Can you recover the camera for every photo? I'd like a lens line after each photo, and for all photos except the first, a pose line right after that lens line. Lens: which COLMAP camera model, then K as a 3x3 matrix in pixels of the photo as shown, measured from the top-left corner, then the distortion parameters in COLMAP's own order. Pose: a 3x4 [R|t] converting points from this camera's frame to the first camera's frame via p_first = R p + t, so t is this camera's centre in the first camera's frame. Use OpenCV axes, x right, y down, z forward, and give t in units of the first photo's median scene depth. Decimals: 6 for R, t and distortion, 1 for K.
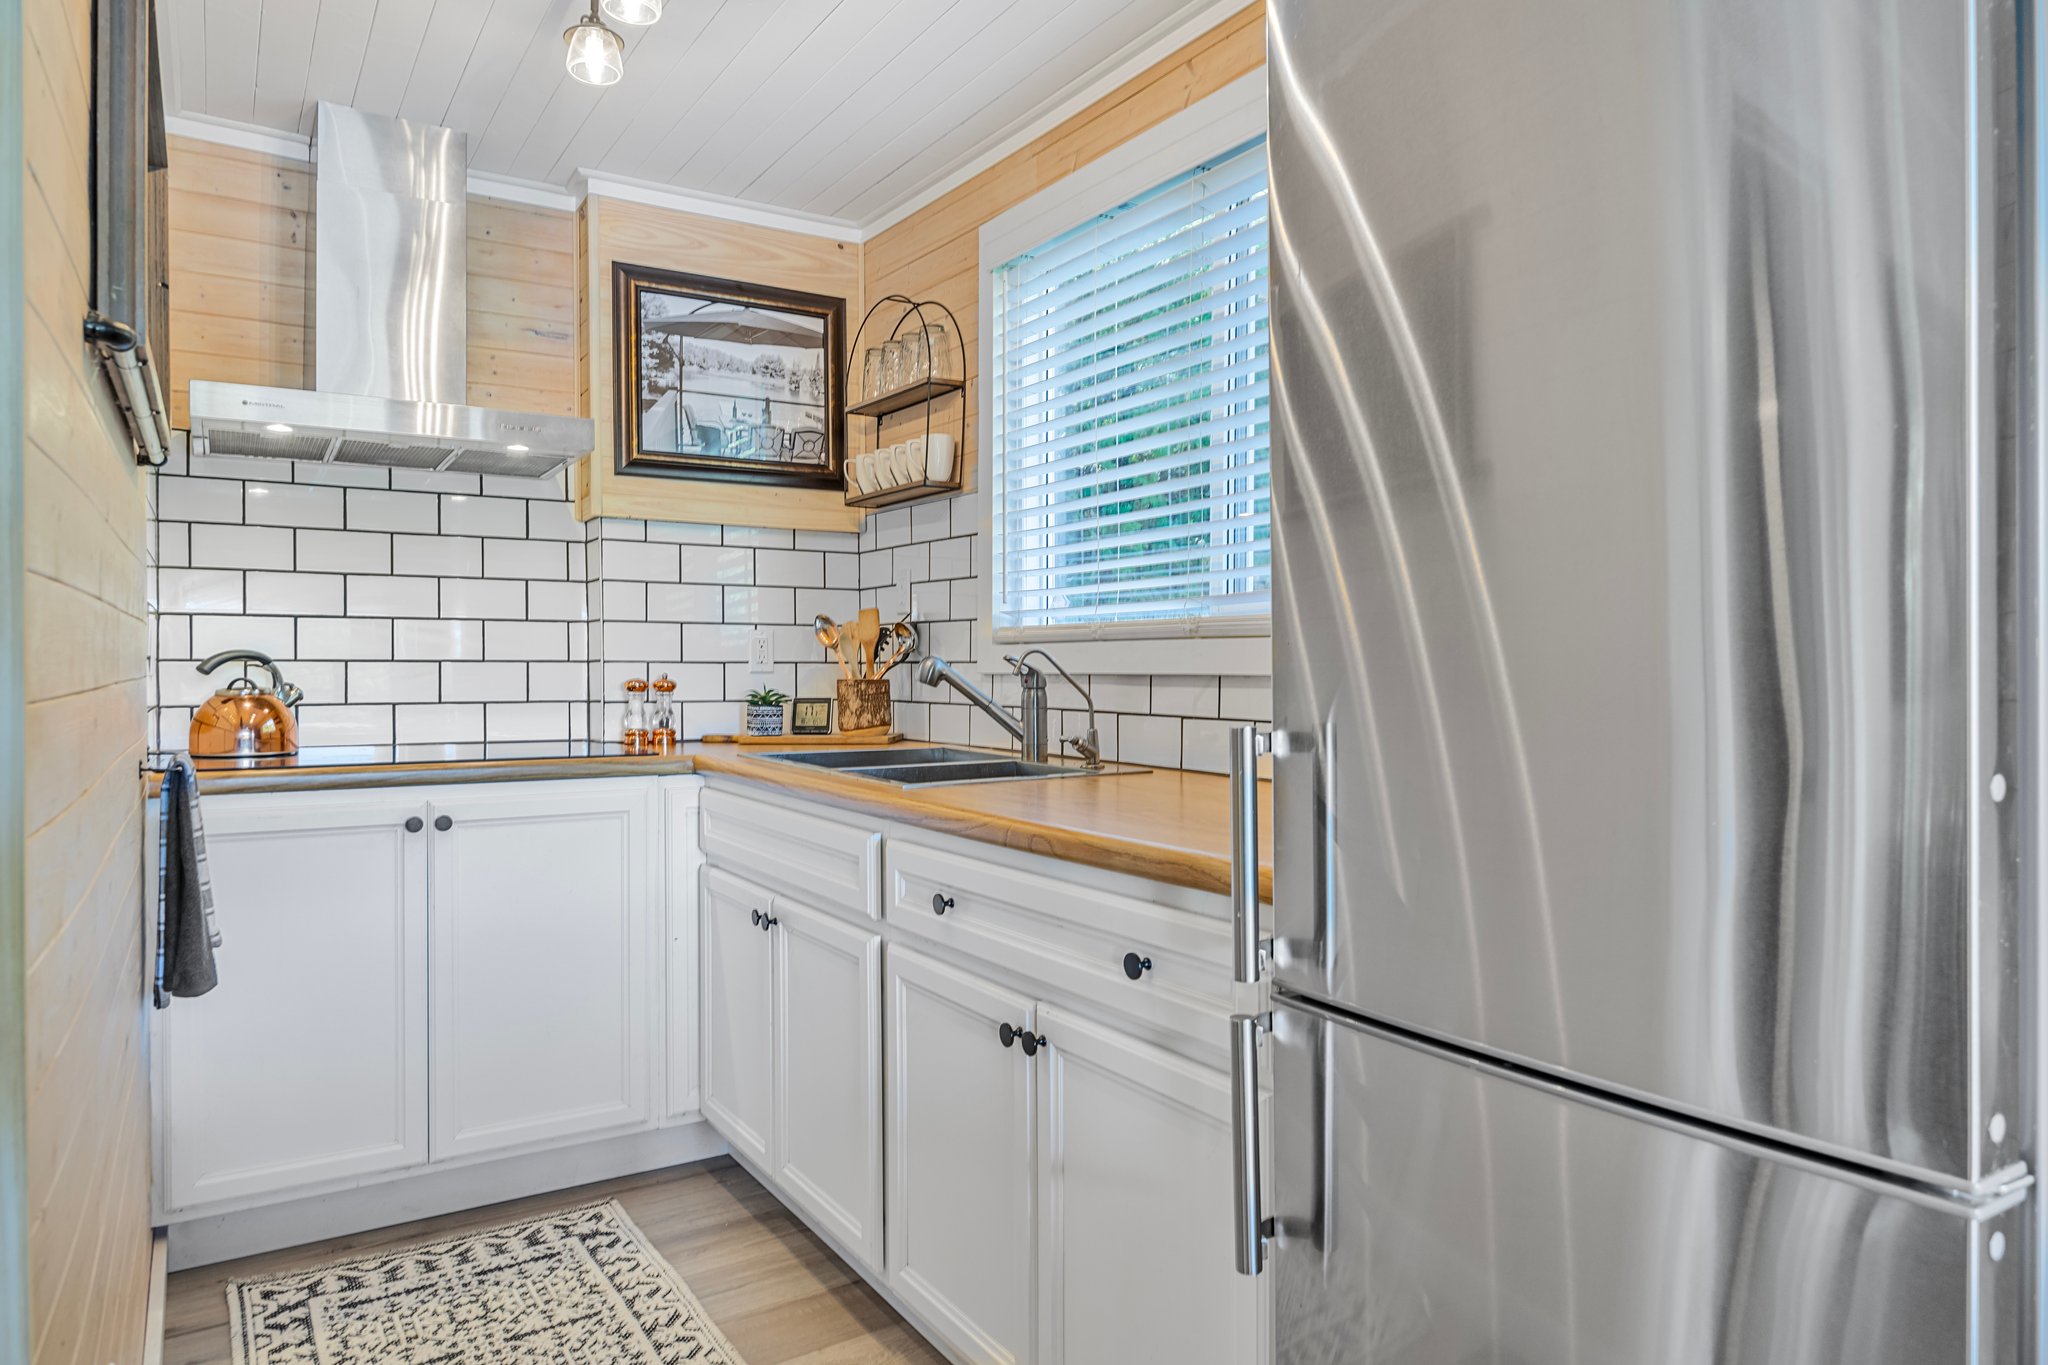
lens RADIAL K [[1300.7, 0, 1024.8], [0, 1300.7, 679.6], [0, 0, 1]] dist [0.002510, 0.000084]
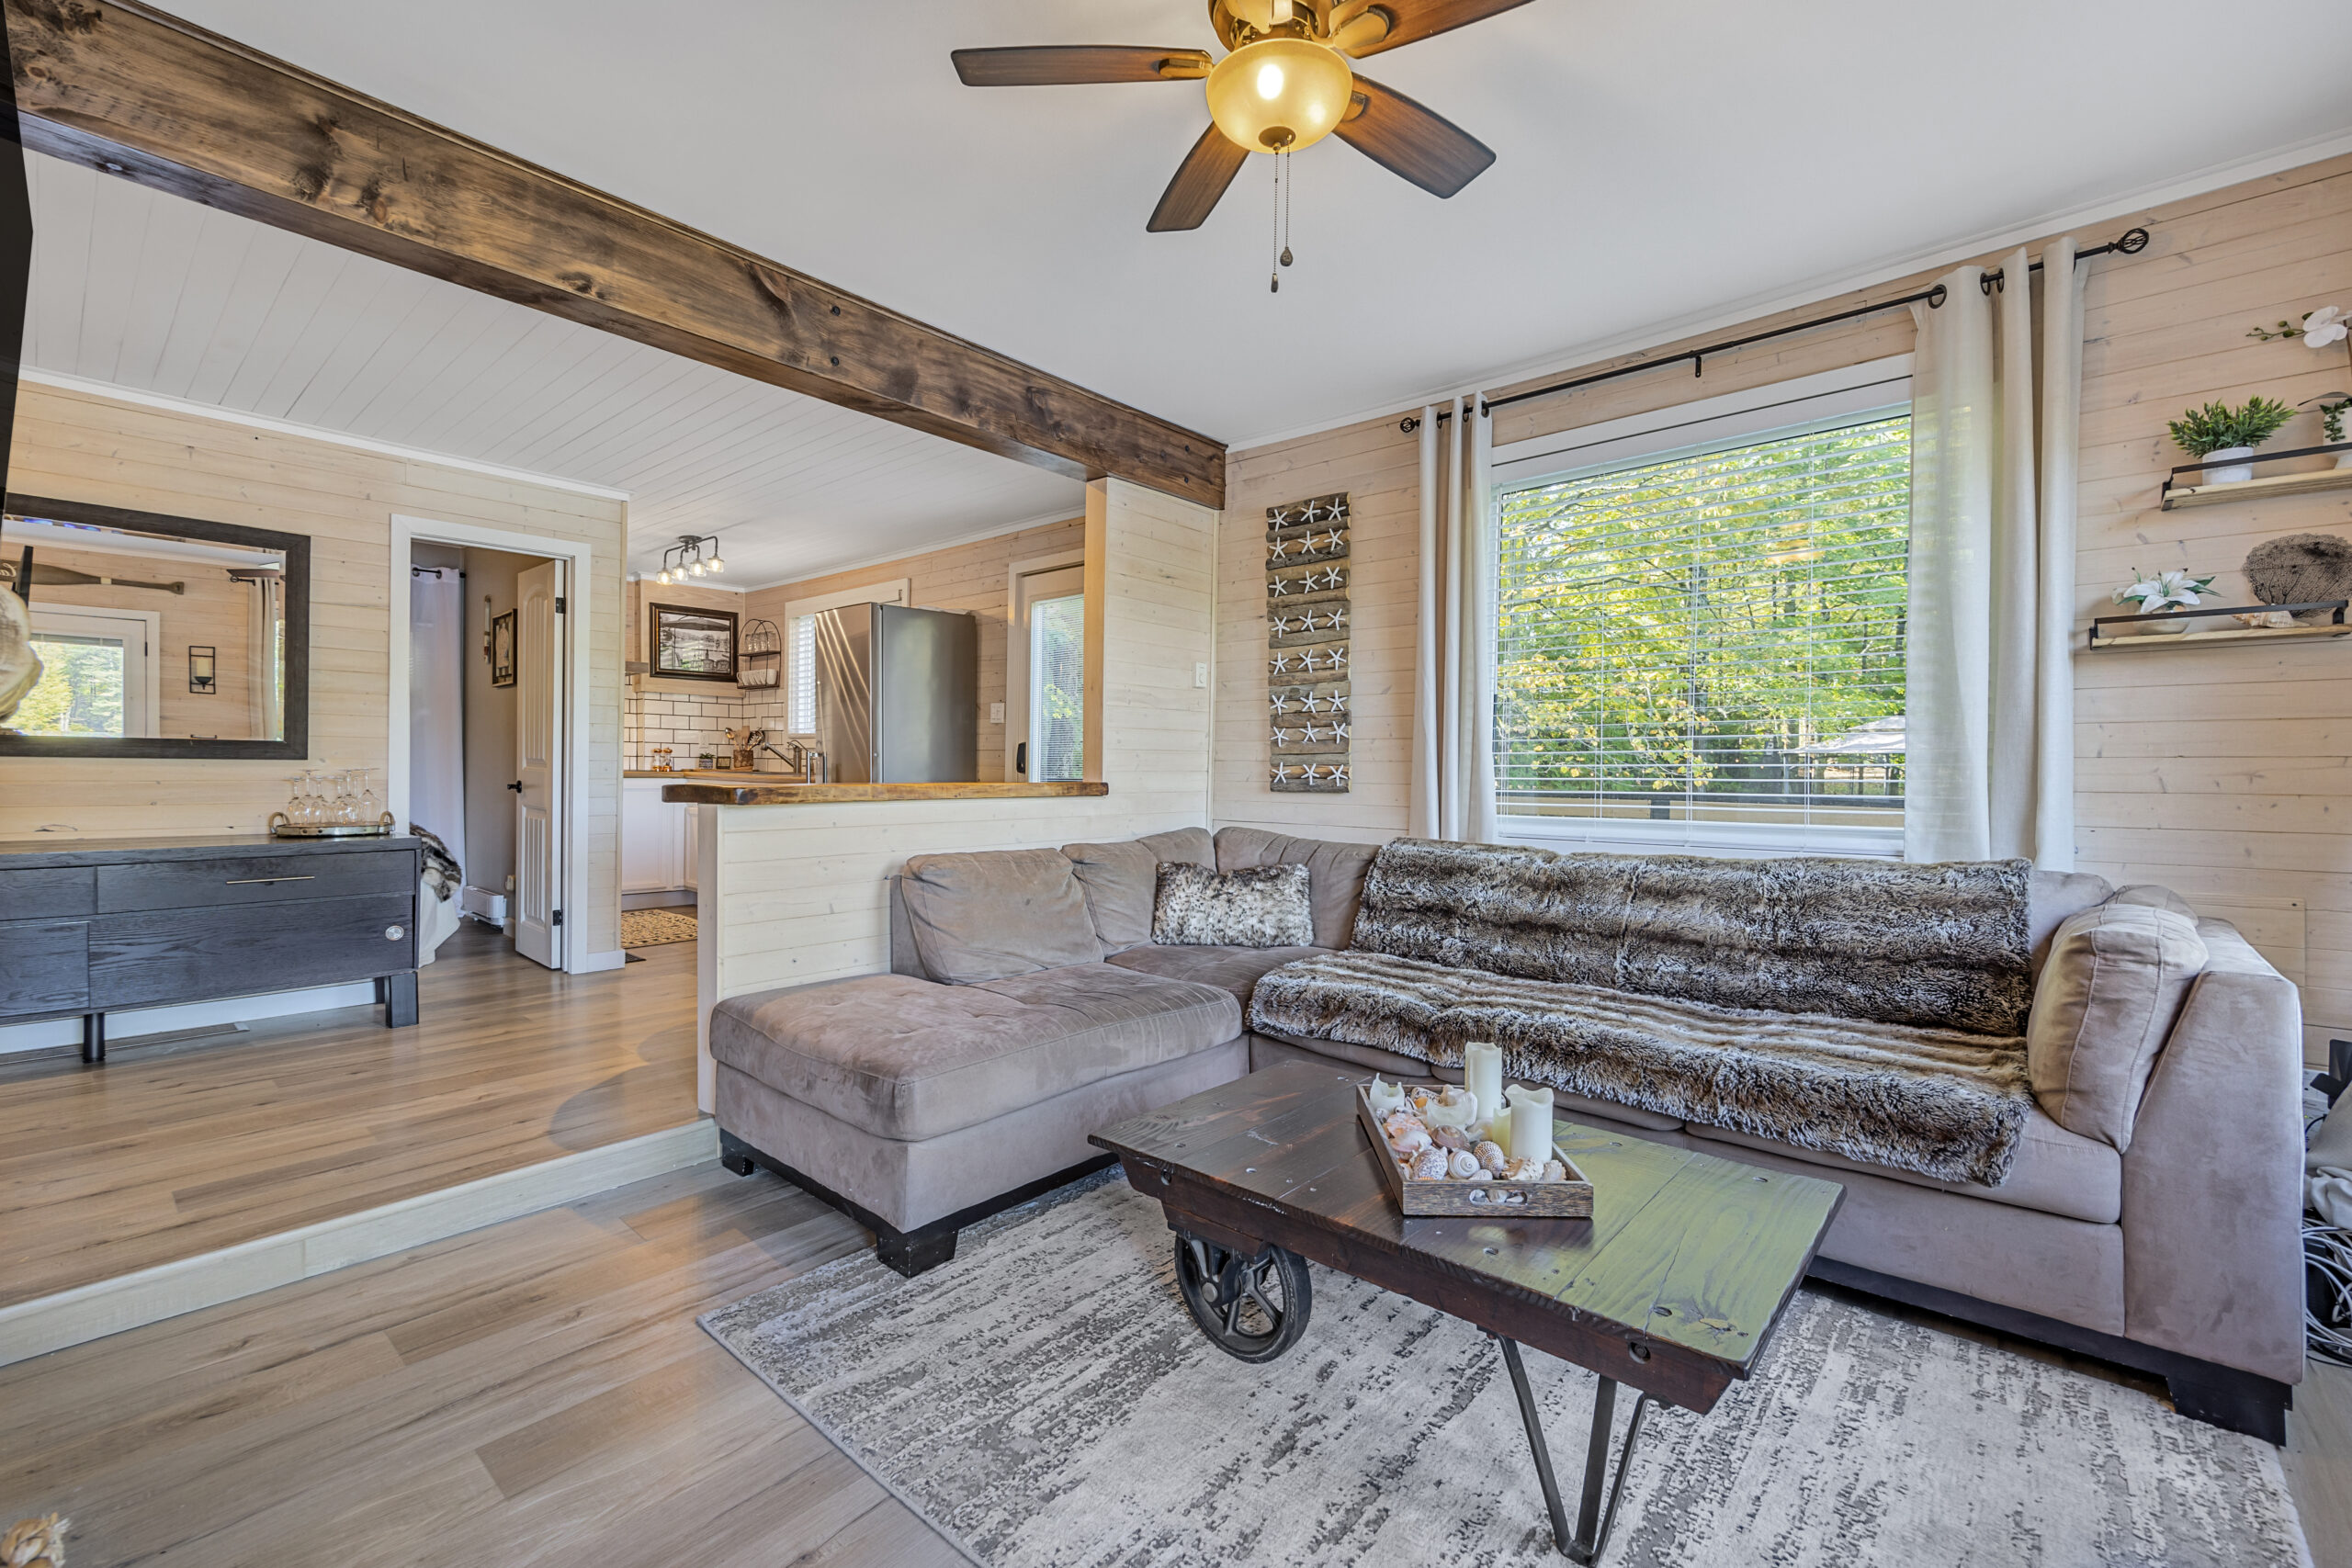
lens RADIAL K [[932.1, 0, 1173.7], [0, 932.1, 768.2], [0, 0, 1]] dist [-0.019018, -0.000146]
pose [[0.954097, 0.010297, 0.299321, 0.168715], [-0.010706, 0.999943, -0.000274, 0.029954], [-0.299307, -0.002943, 0.954152, -1.234580]]
